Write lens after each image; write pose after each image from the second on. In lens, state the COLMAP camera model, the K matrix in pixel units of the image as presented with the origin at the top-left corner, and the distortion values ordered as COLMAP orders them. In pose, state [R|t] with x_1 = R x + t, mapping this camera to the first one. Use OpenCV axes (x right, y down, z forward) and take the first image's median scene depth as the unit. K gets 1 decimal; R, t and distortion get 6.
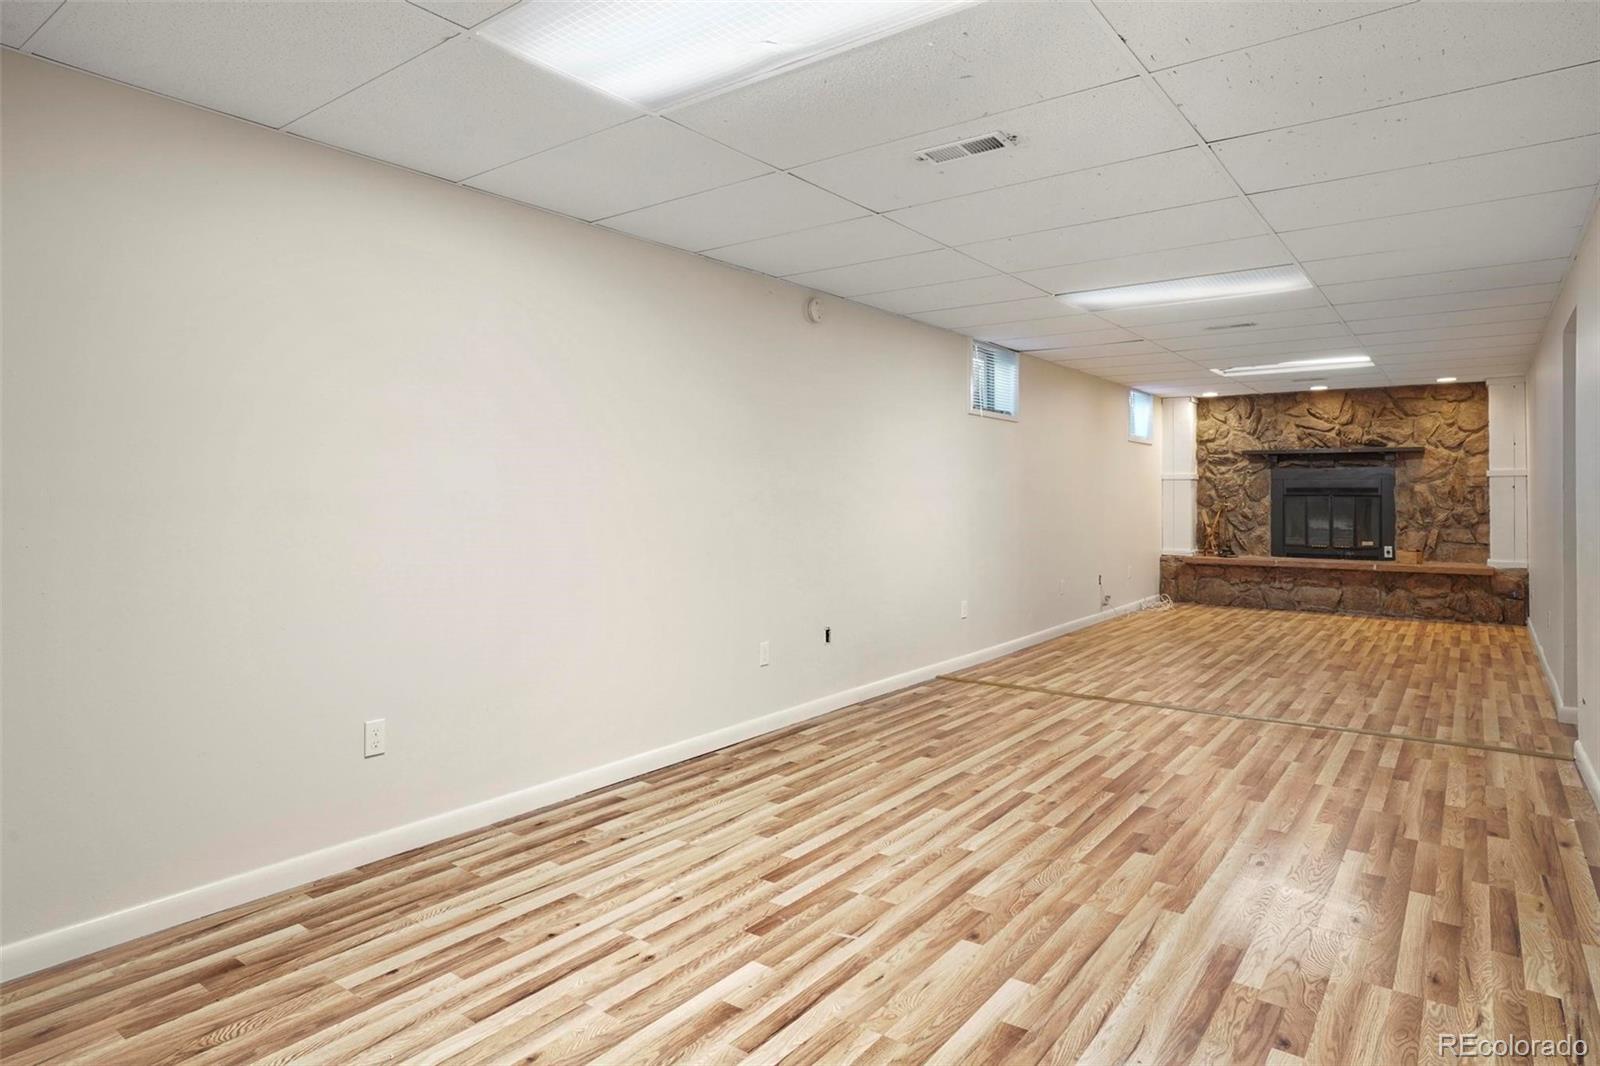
lens RADIAL K [[925.1, 0, 788.8], [0, 925.1, 535.1], [0, 0, 1]] dist [-0.044663, 0.035511]
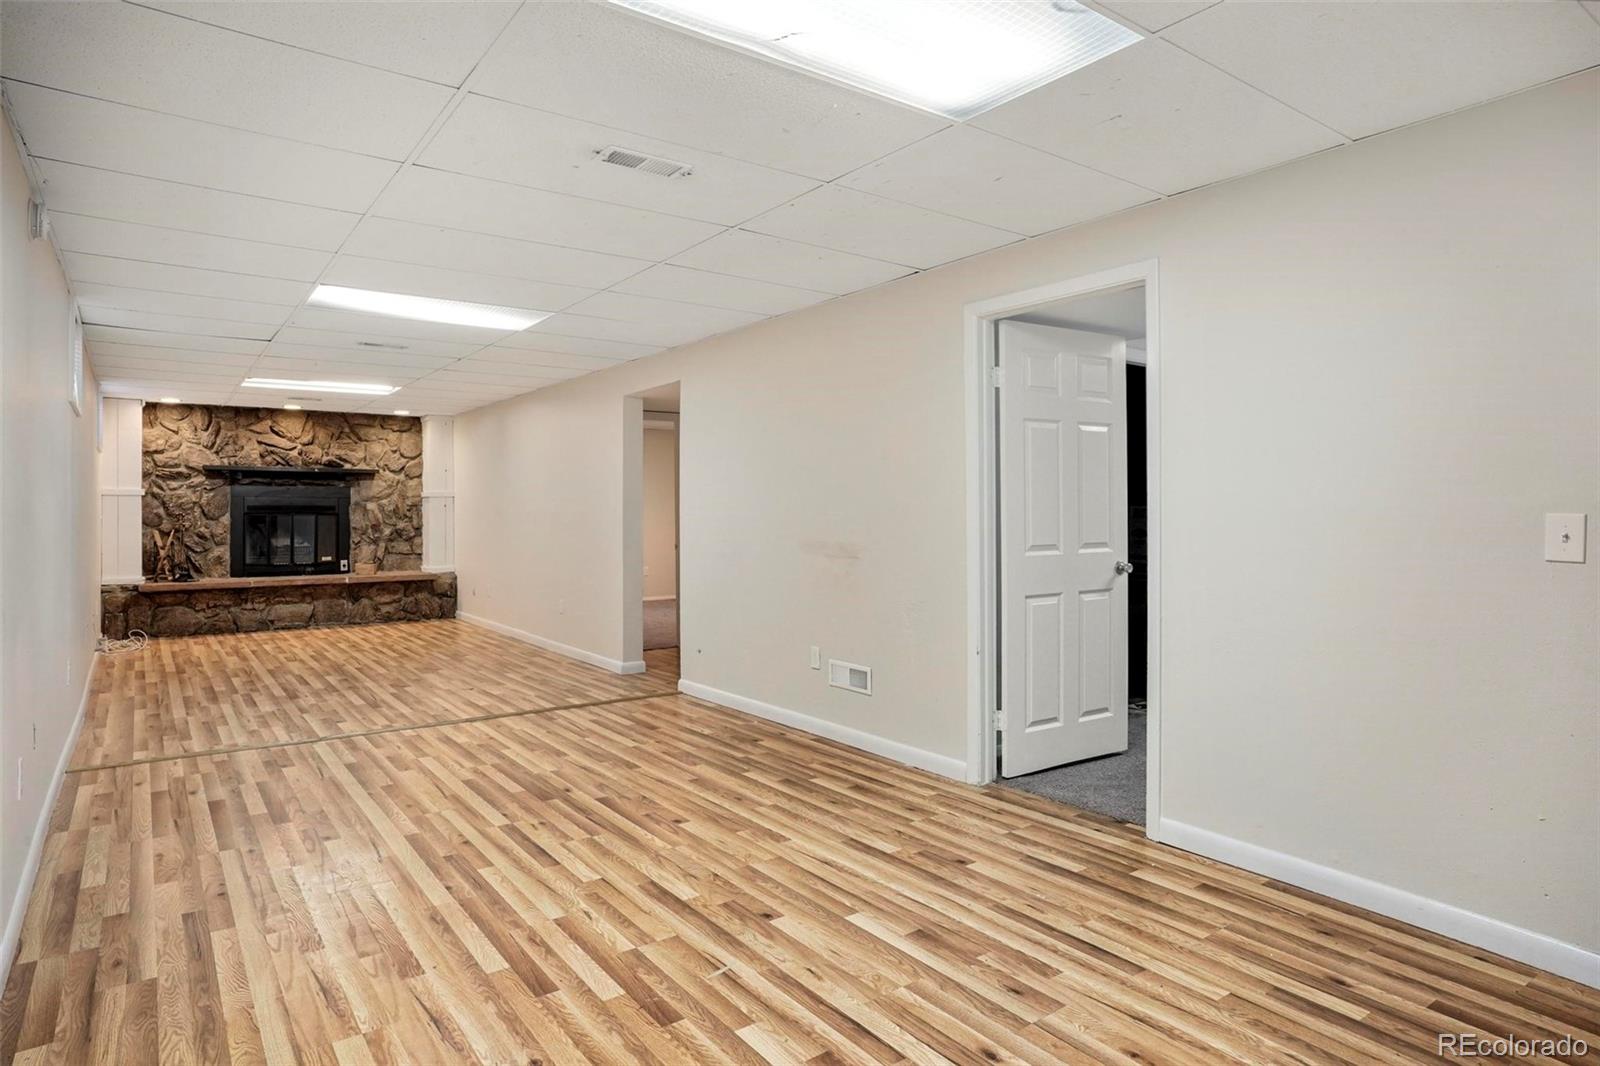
lens RADIAL K [[925.1, 0, 799.4], [0, 925.1, 523.2], [0, 0, 1]] dist [-0.044663, 0.035511]
pose [[0.290668, -0.012404, 0.956744, -0.243741], [0.044130, 0.999026, -0.000455, -0.007727], [-0.955806, 0.042353, 0.290932, 0.184812]]
